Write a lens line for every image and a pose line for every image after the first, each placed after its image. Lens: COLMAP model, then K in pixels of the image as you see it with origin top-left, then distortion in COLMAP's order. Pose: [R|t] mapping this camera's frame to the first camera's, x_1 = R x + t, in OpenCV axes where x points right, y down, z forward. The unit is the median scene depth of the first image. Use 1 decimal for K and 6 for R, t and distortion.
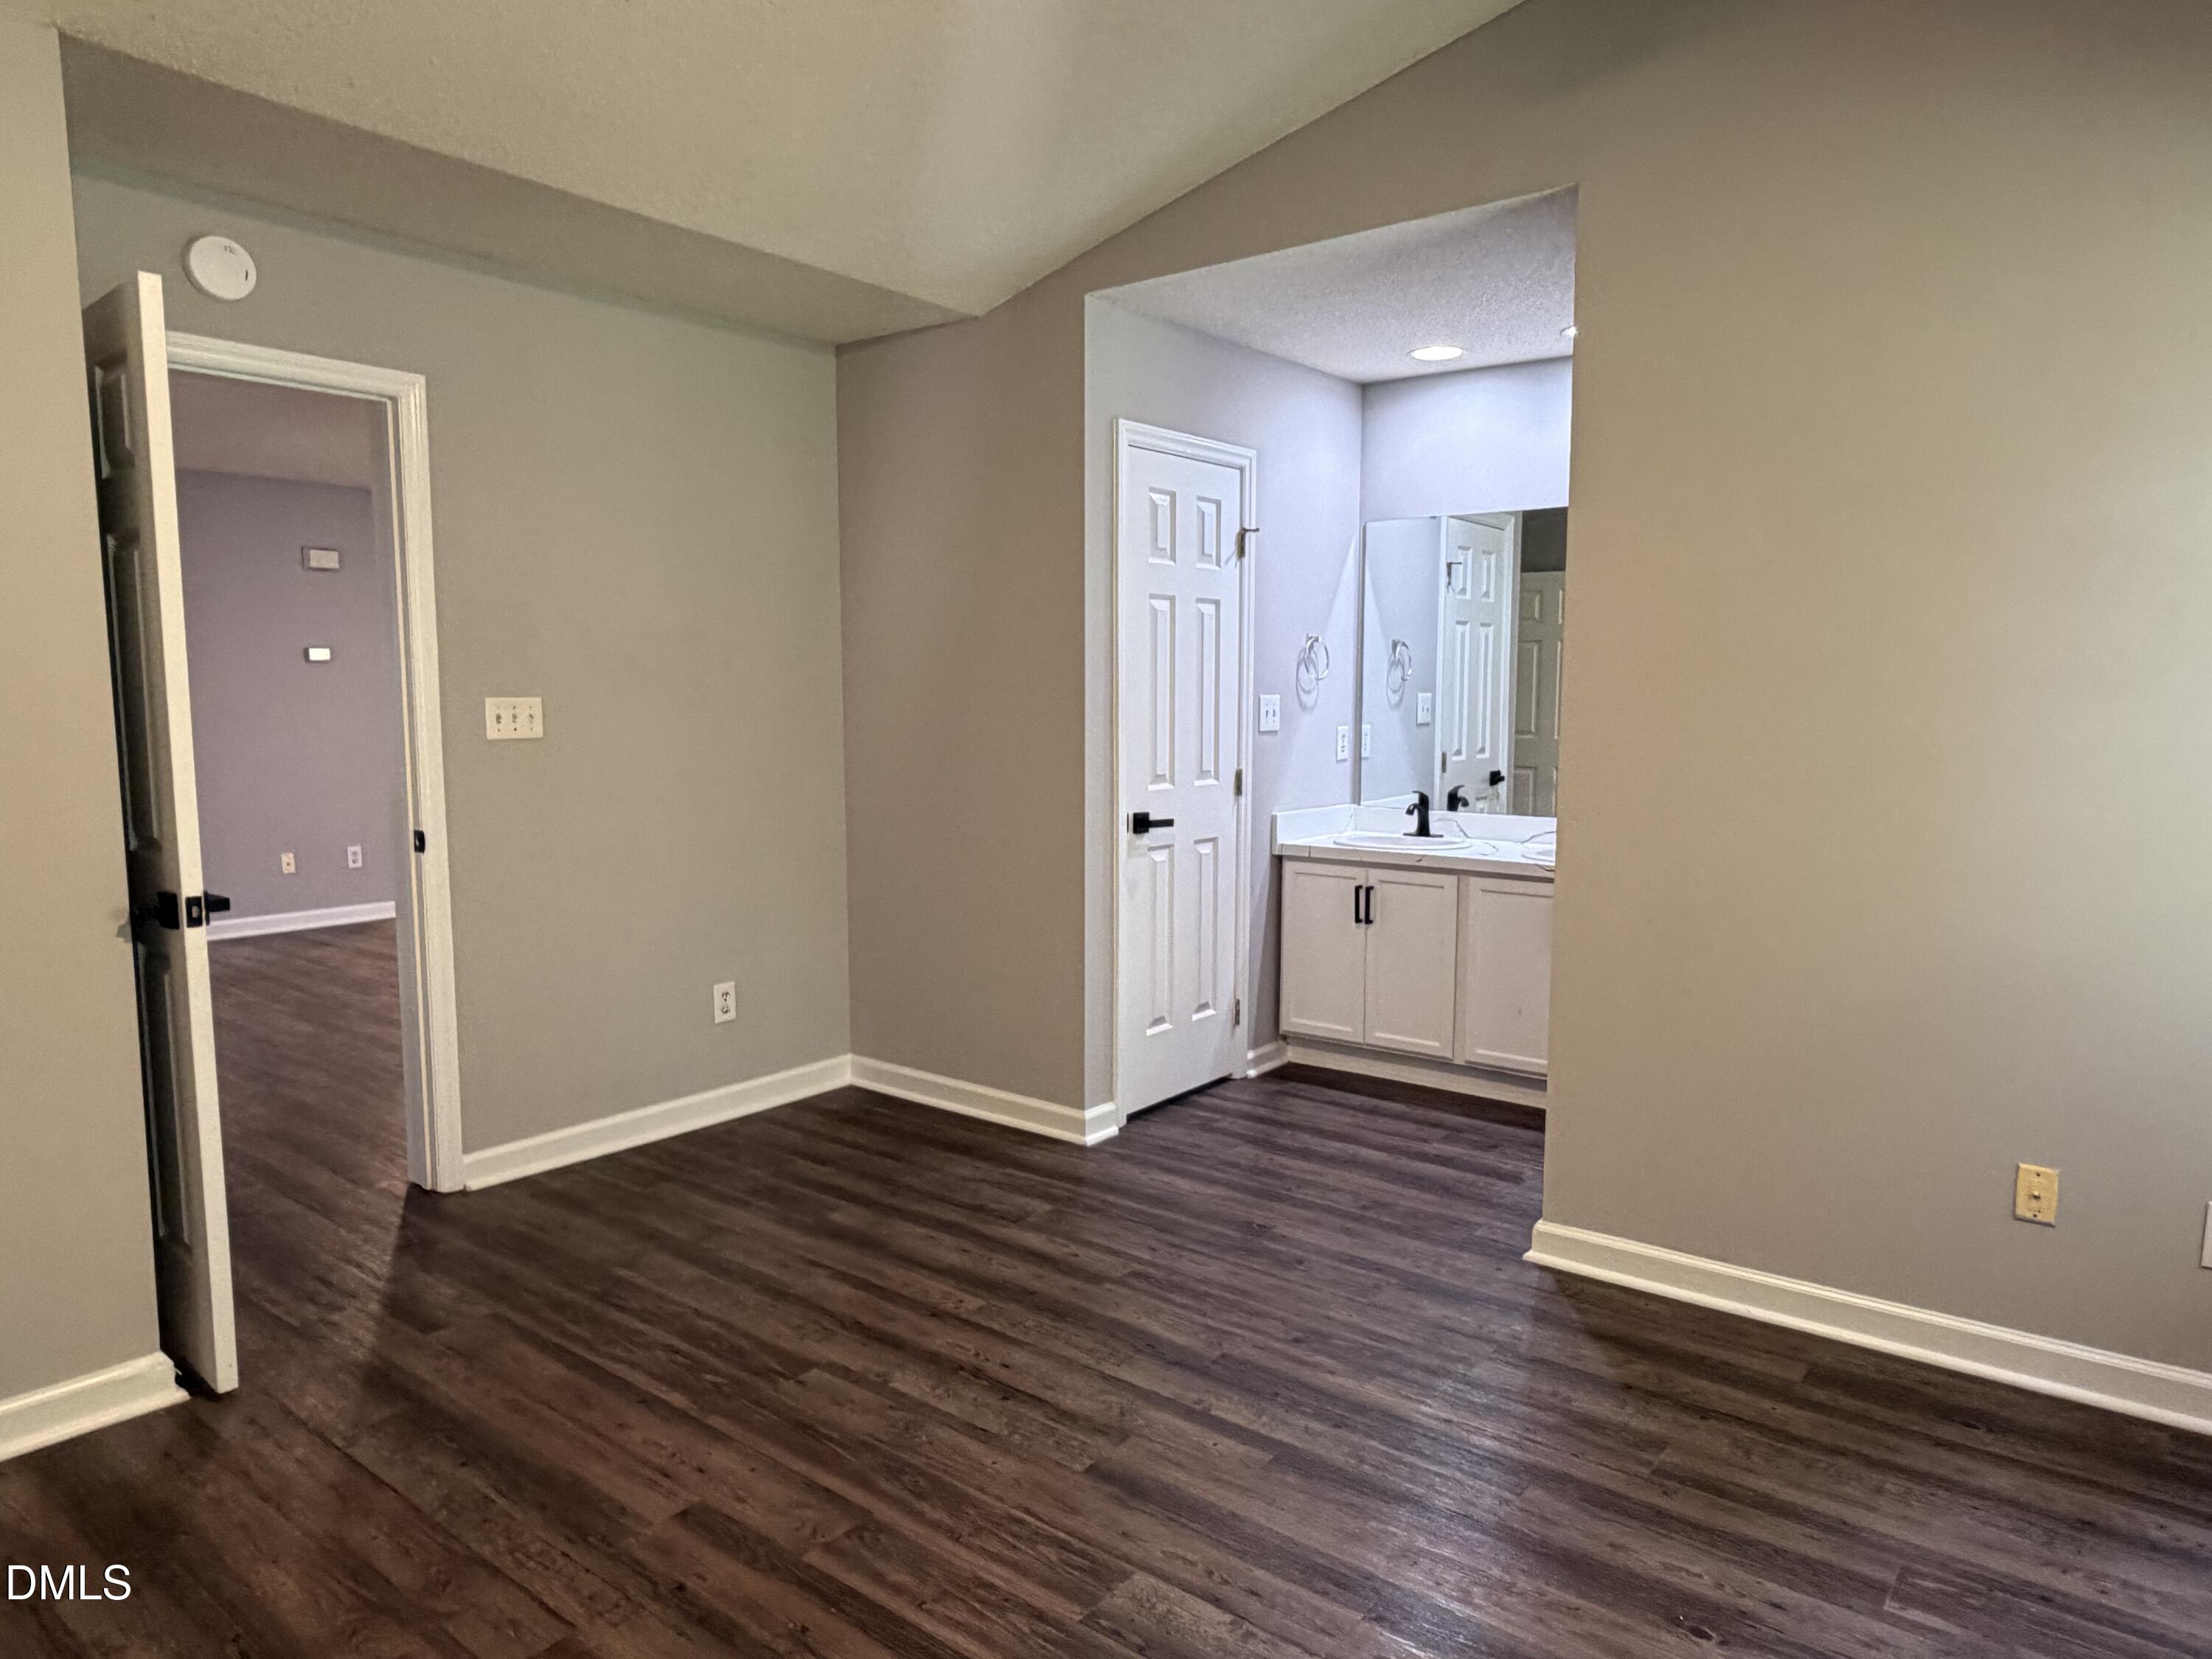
lens RADIAL K [[1417.6, 0, 1100.5], [0, 1417.6, 809.8], [0, 0, 1]] dist [-0.009727, 0.004694]
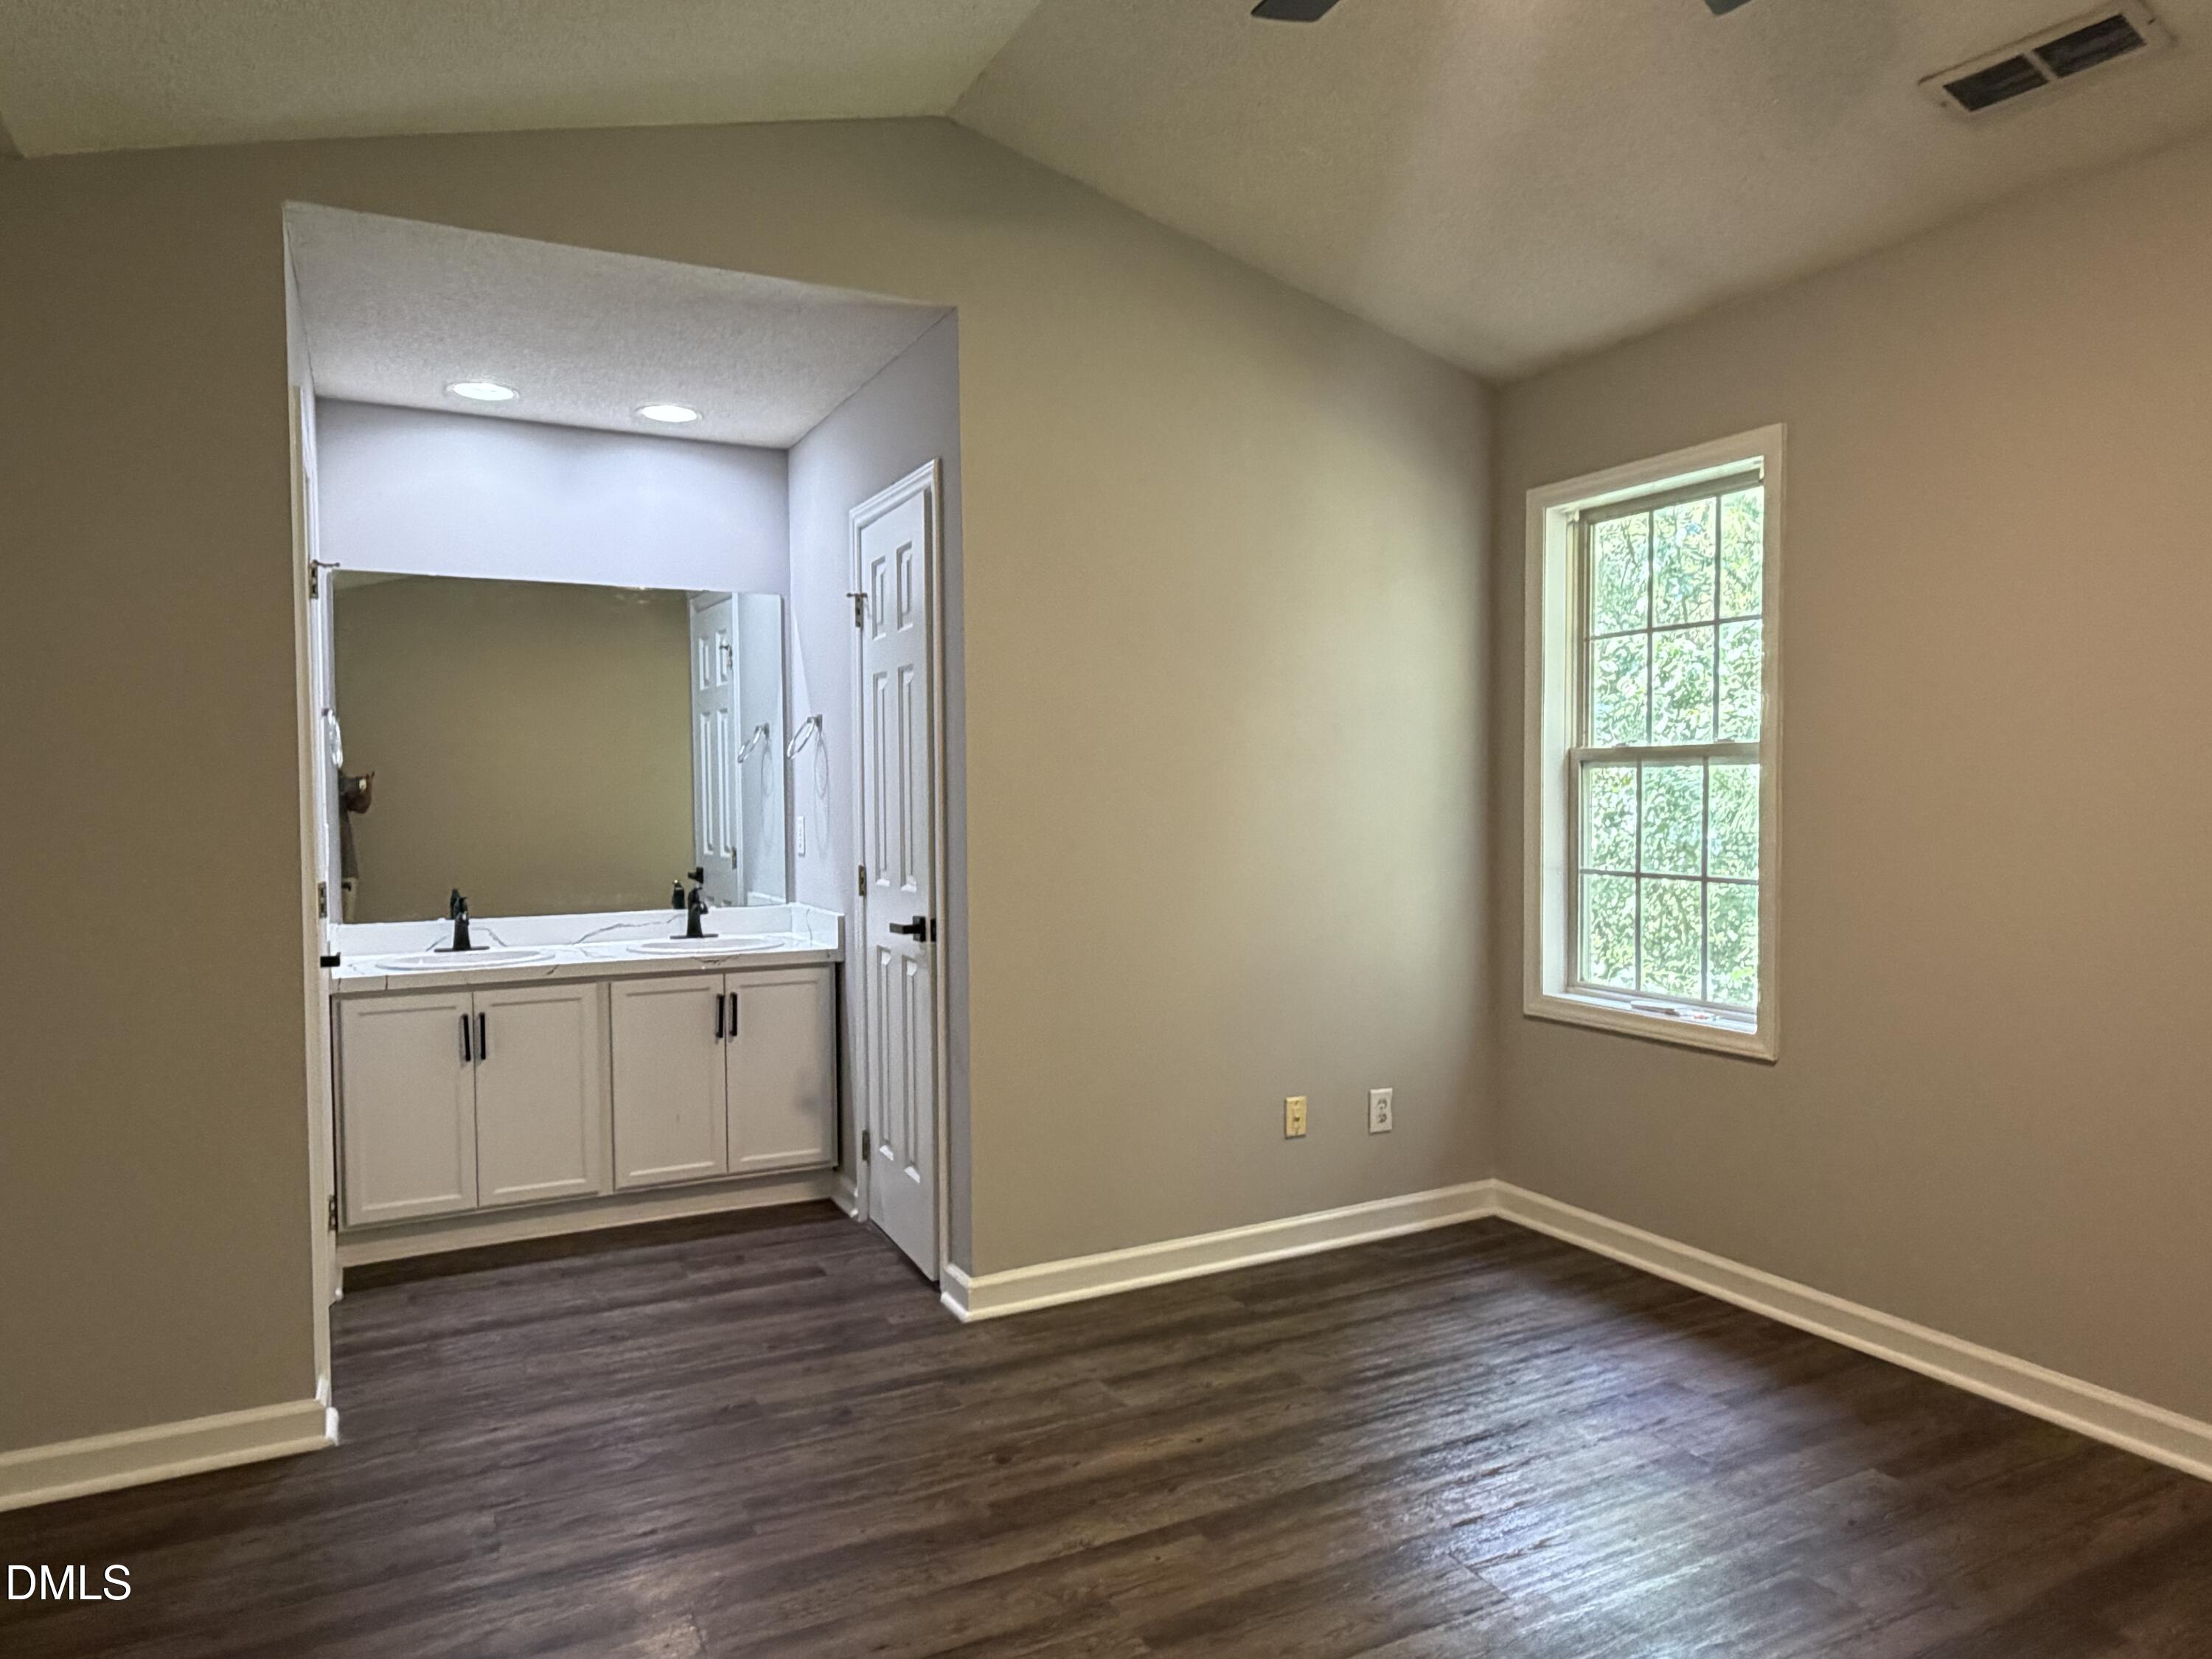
lens RADIAL K [[1417.6, 0, 1125.7], [0, 1417.6, 825.8], [0, 0, 1]] dist [-0.009727, 0.004694]
pose [[0.396949, -0.033208, 0.917240, -0.524958], [0.086610, 0.996241, -0.001413, -0.027272], [-0.913745, 0.080003, 0.398333, 0.405549]]
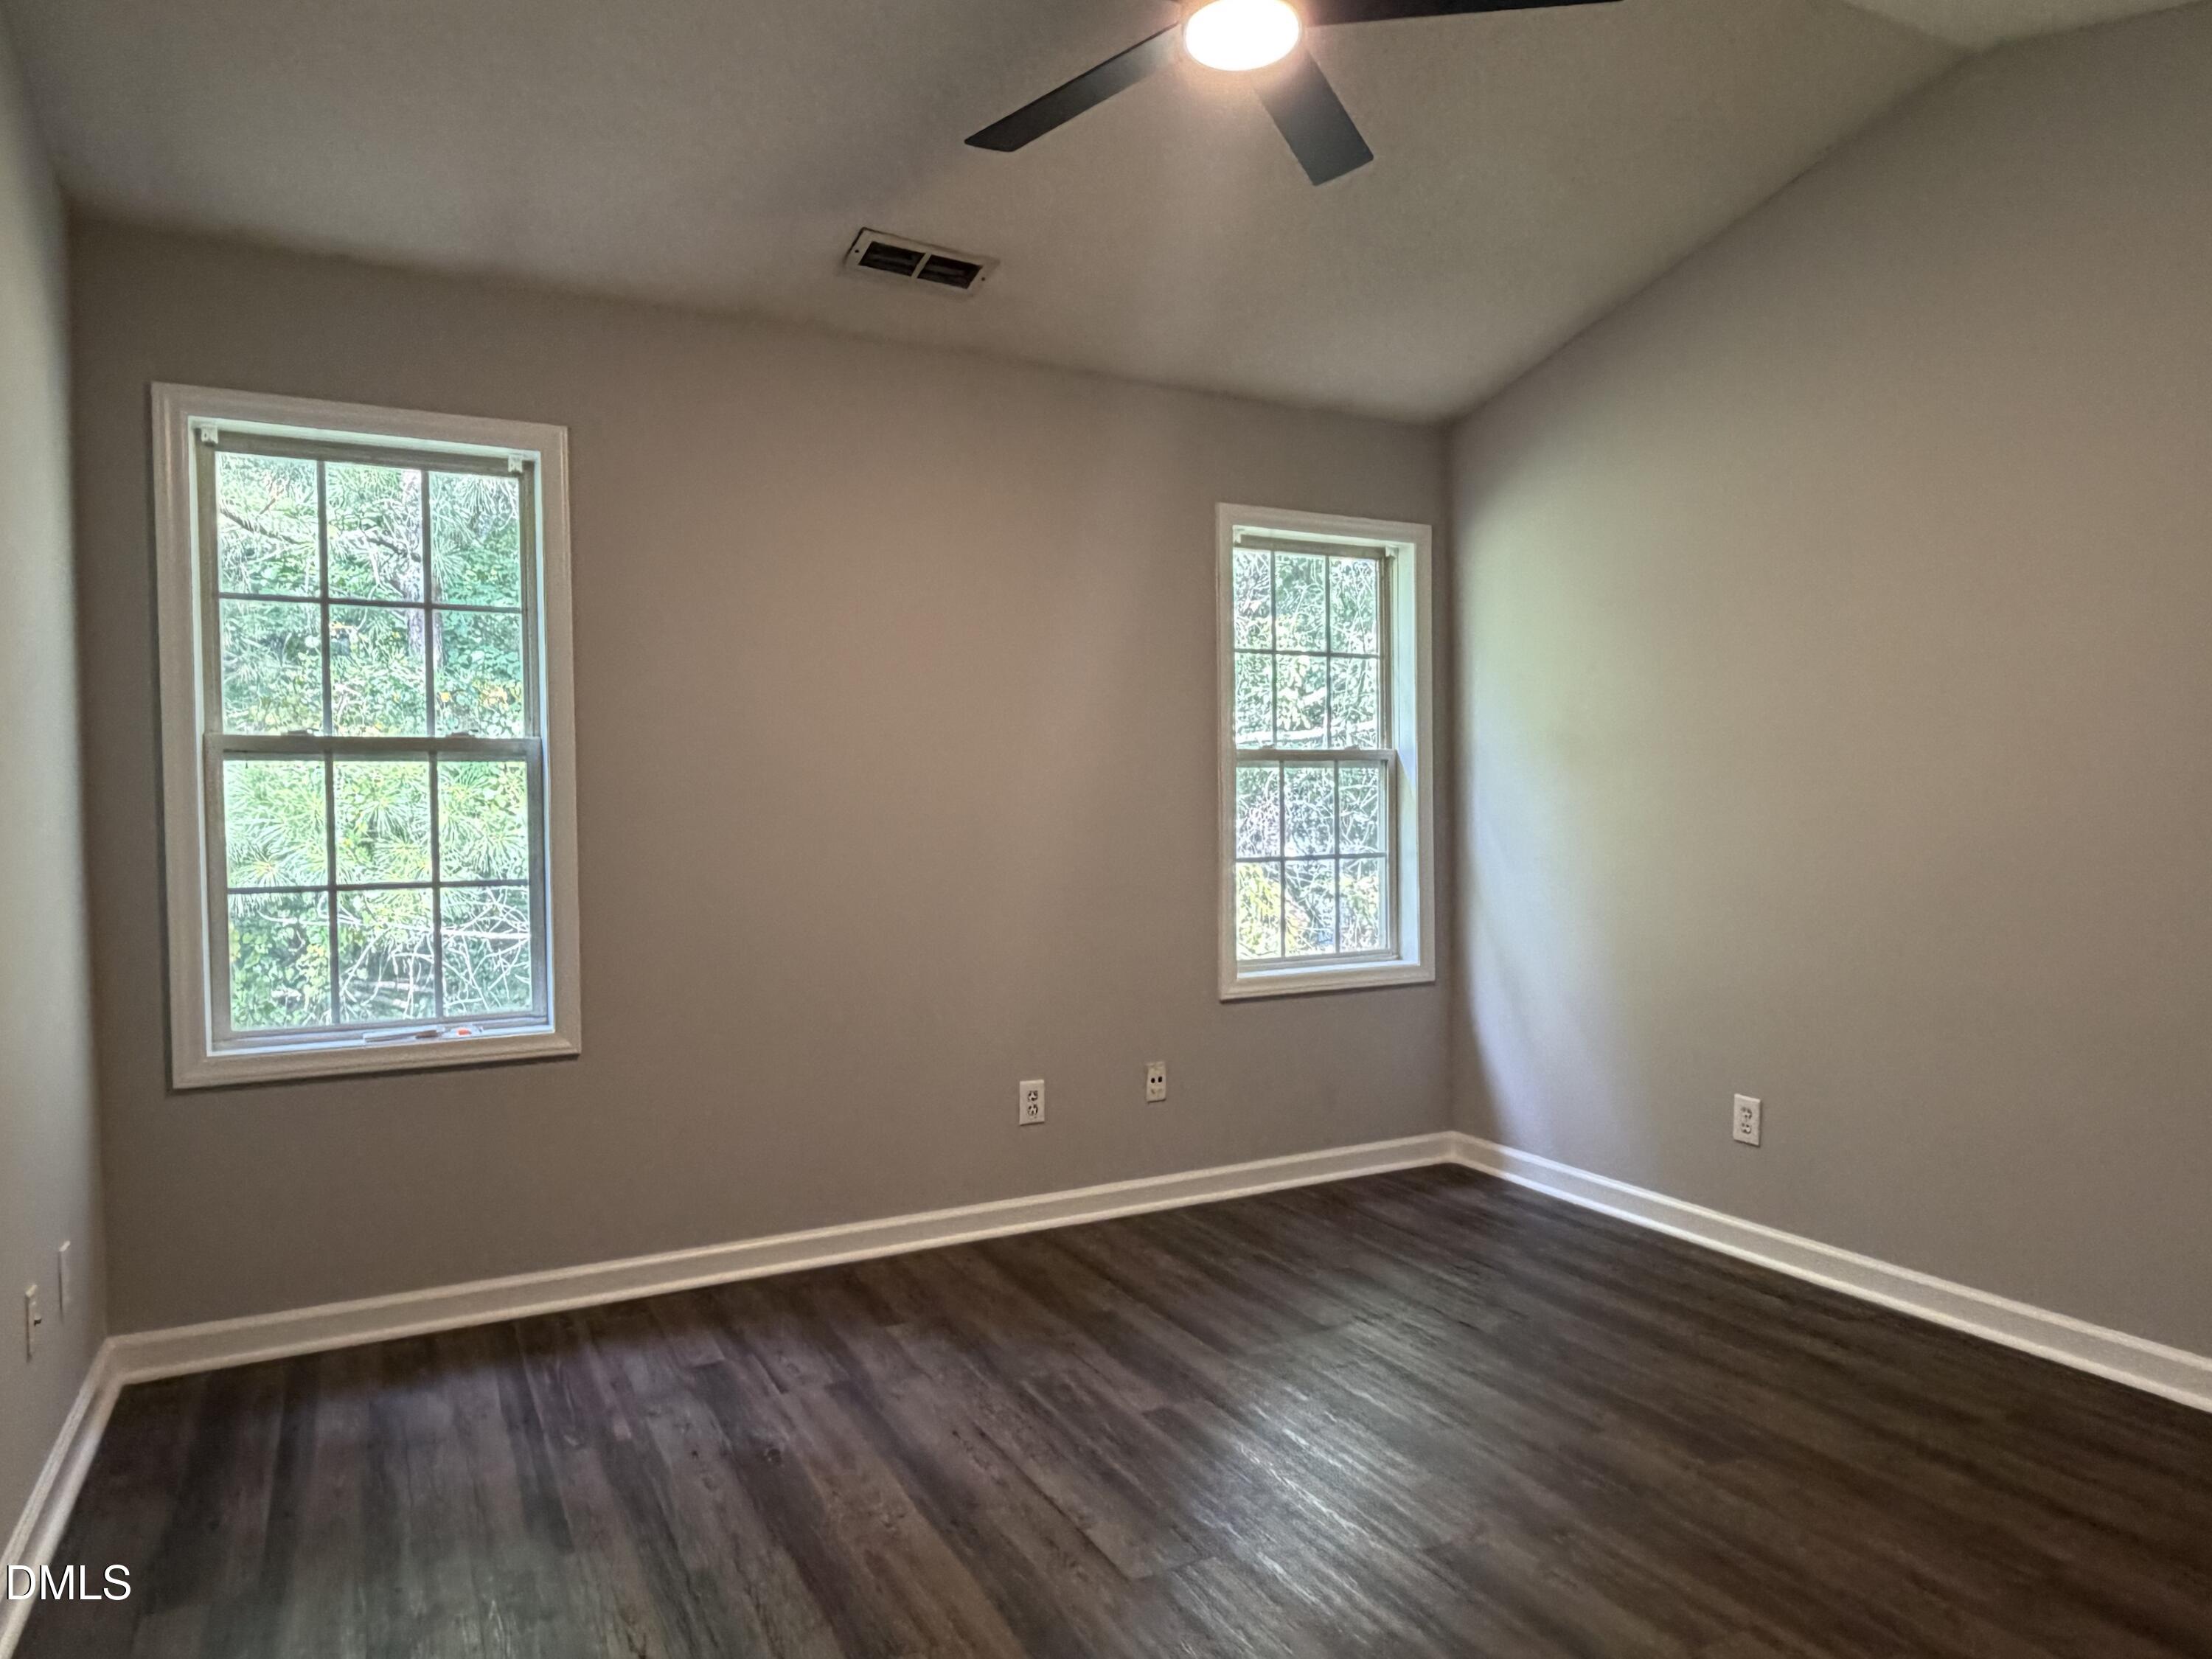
lens RADIAL K [[1417.6, 0, 1092.0], [0, 1417.6, 832.9], [0, 0, 1]] dist [-0.009727, 0.004694]
pose [[-0.921771, -0.015024, 0.387443, -0.197777], [0.029816, 0.993544, 0.109463, -0.076891], [-0.386586, 0.112452, -0.915372, 1.097568]]
